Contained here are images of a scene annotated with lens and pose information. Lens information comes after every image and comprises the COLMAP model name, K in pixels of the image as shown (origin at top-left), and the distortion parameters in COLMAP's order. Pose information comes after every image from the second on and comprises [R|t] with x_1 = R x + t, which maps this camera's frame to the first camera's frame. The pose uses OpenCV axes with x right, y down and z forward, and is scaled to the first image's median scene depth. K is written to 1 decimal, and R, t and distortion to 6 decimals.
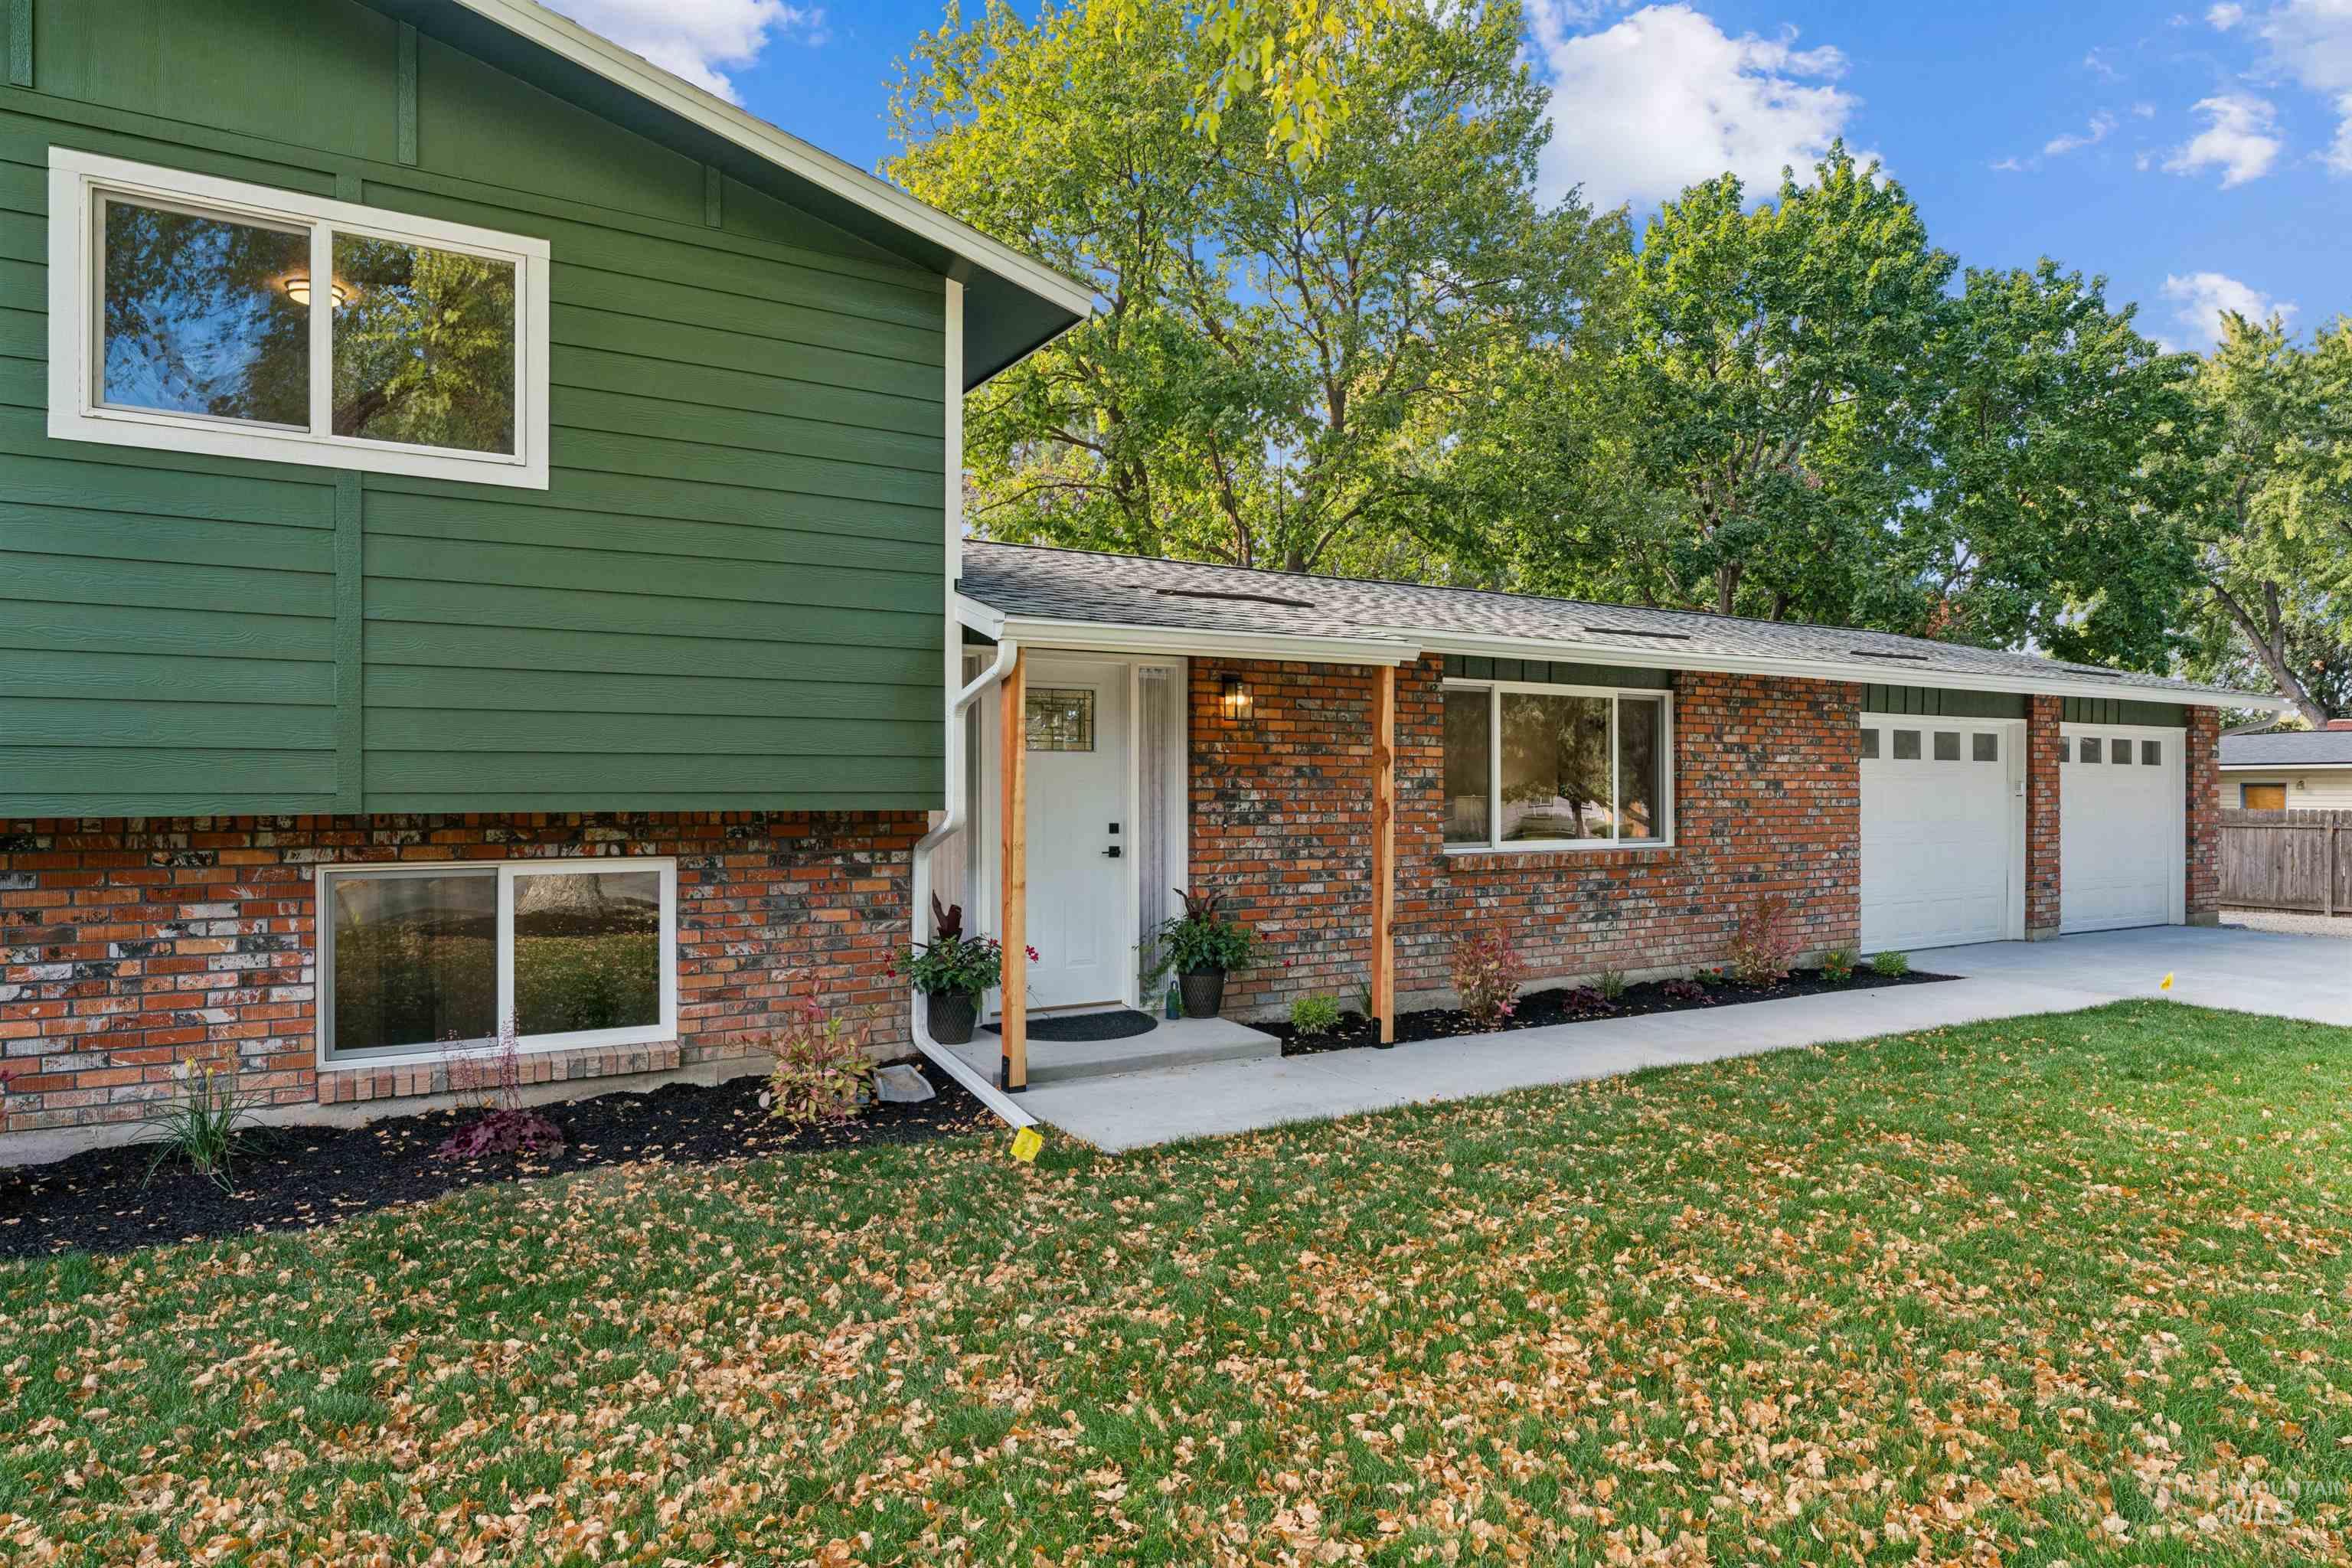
lens RADIAL K [[1410.8, 0, 1176.0], [0, 1410.8, 784.0], [0, 0, 1]] dist [0.001374, 0.001005]
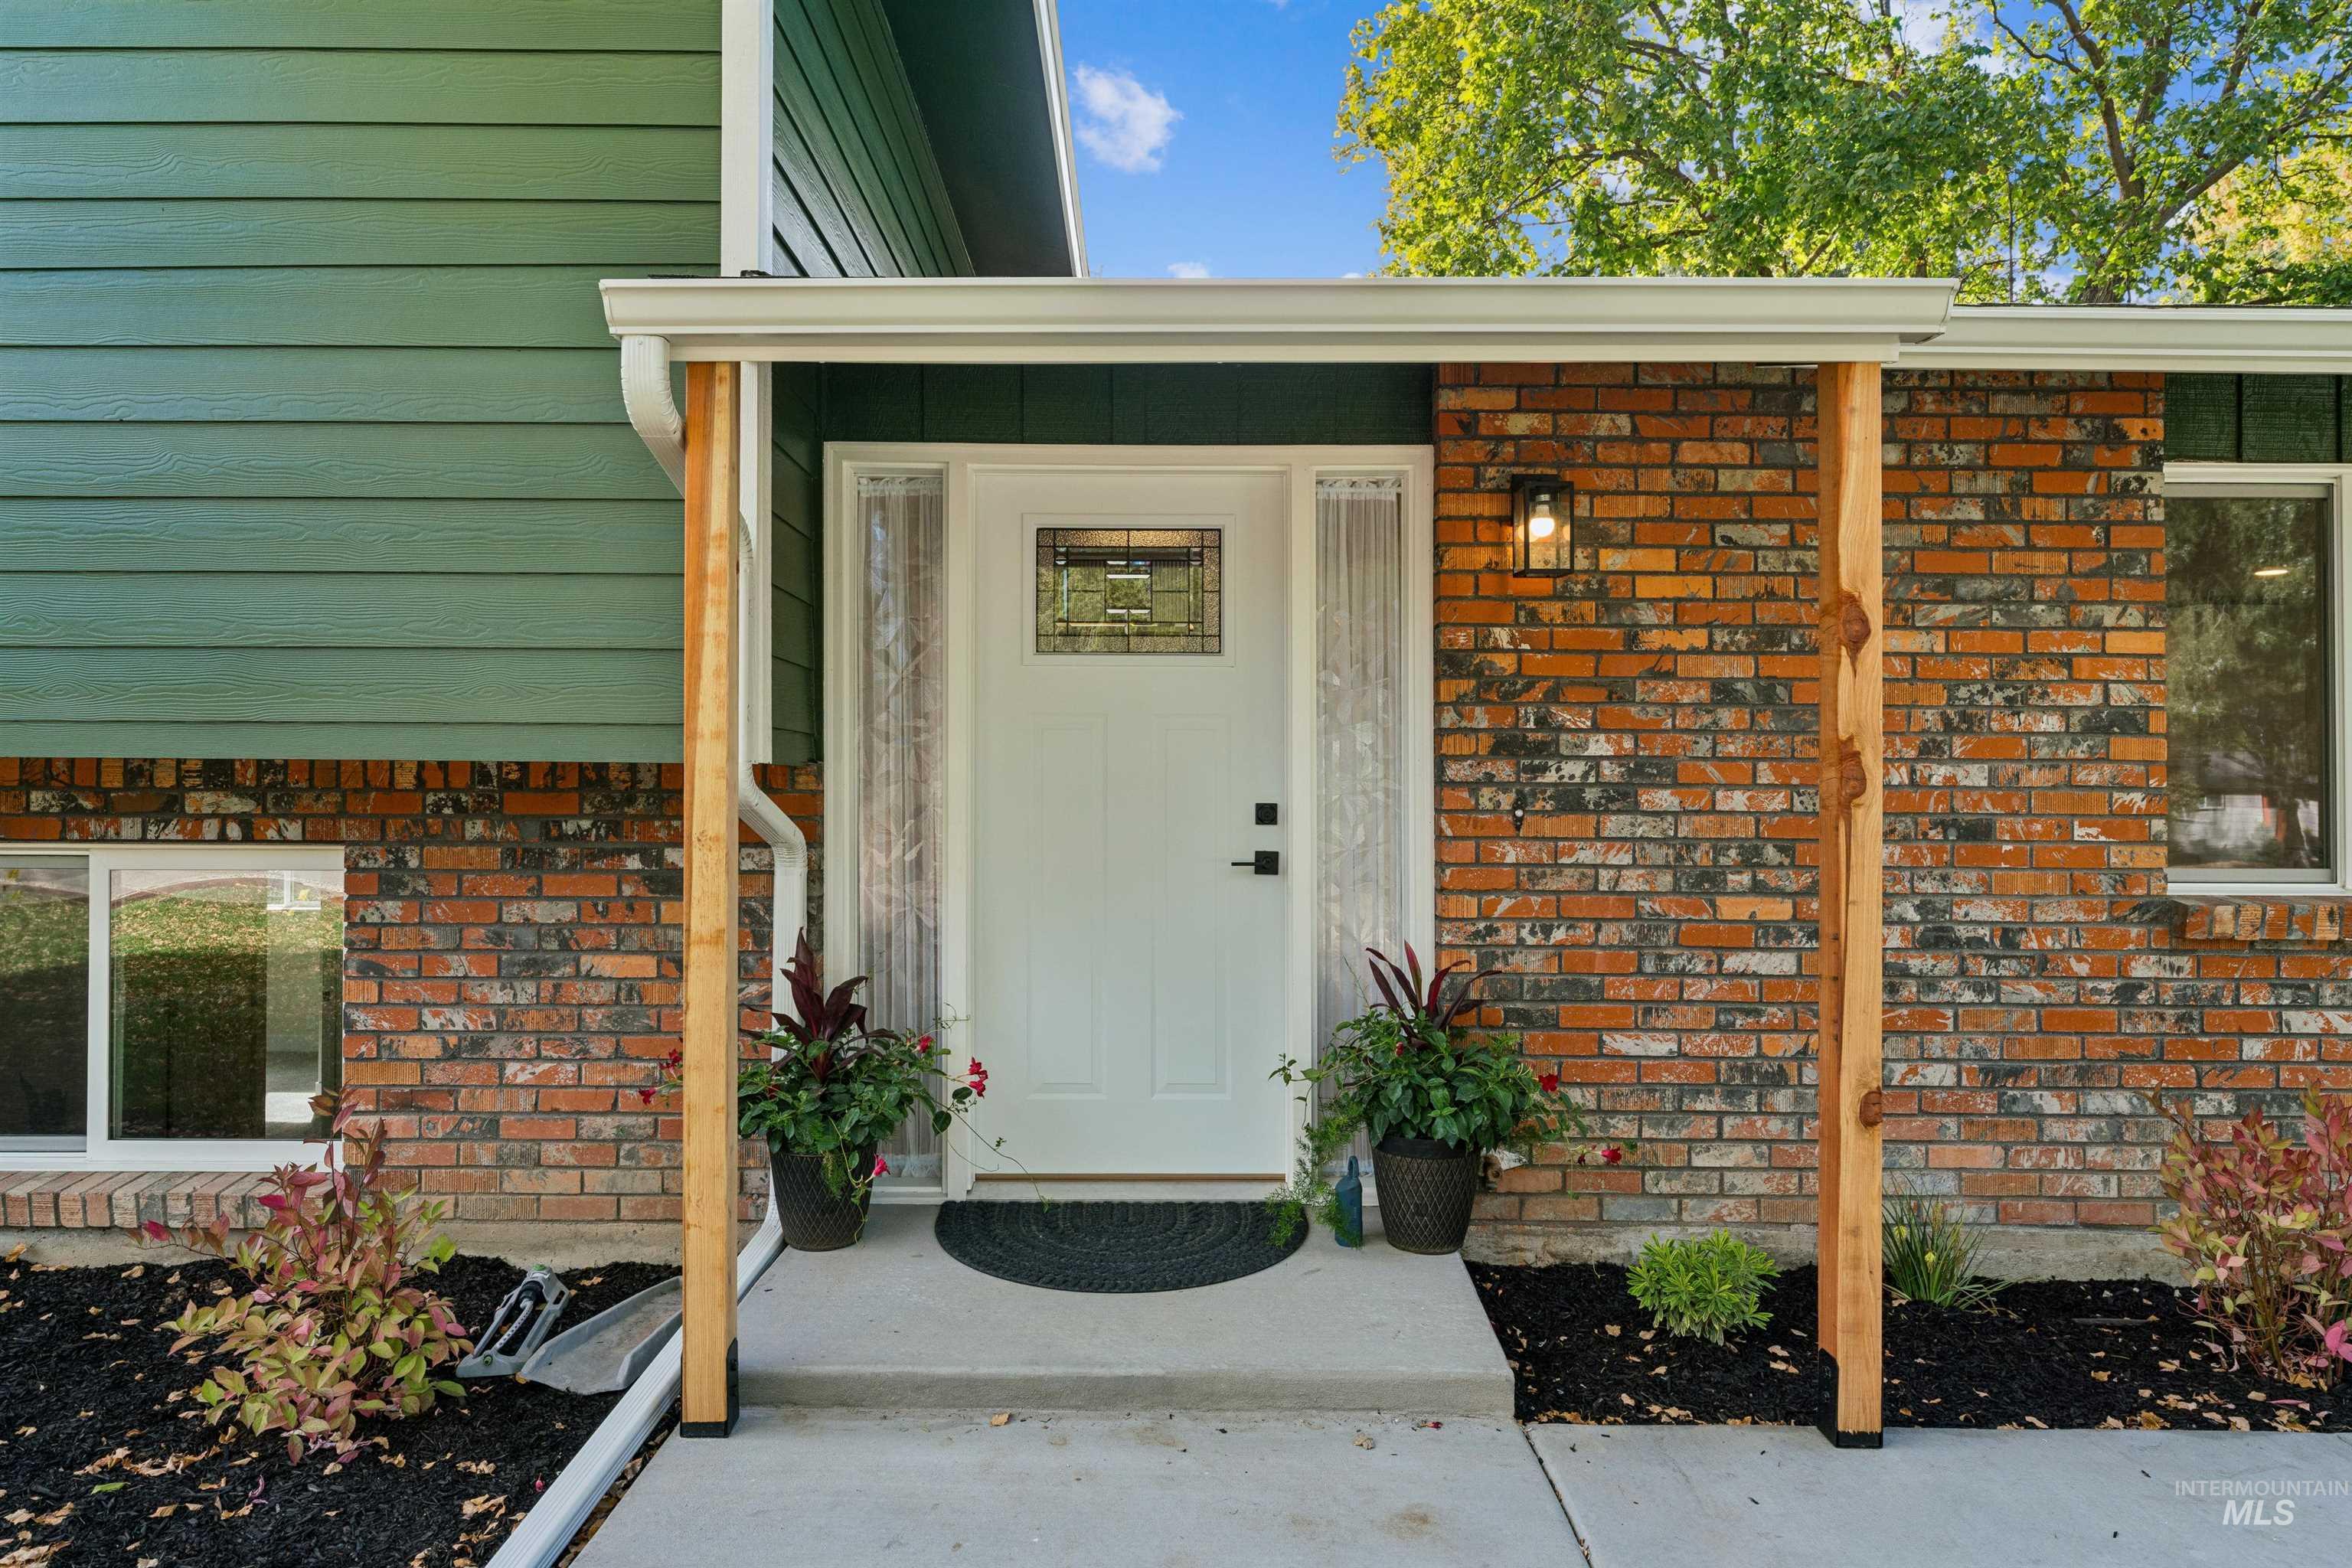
lens RADIAL K [[1362.9, 0, 1176.0], [0, 1362.9, 784.0], [0, 0, 1]] dist [-0.000248, -0.000121]
pose [[0.851469, 0.000081, -0.524404, 0.169042], [-0.003813, 0.999975, -0.006036, 0.023442], [0.524390, 0.007139, 0.851448, 0.576365]]
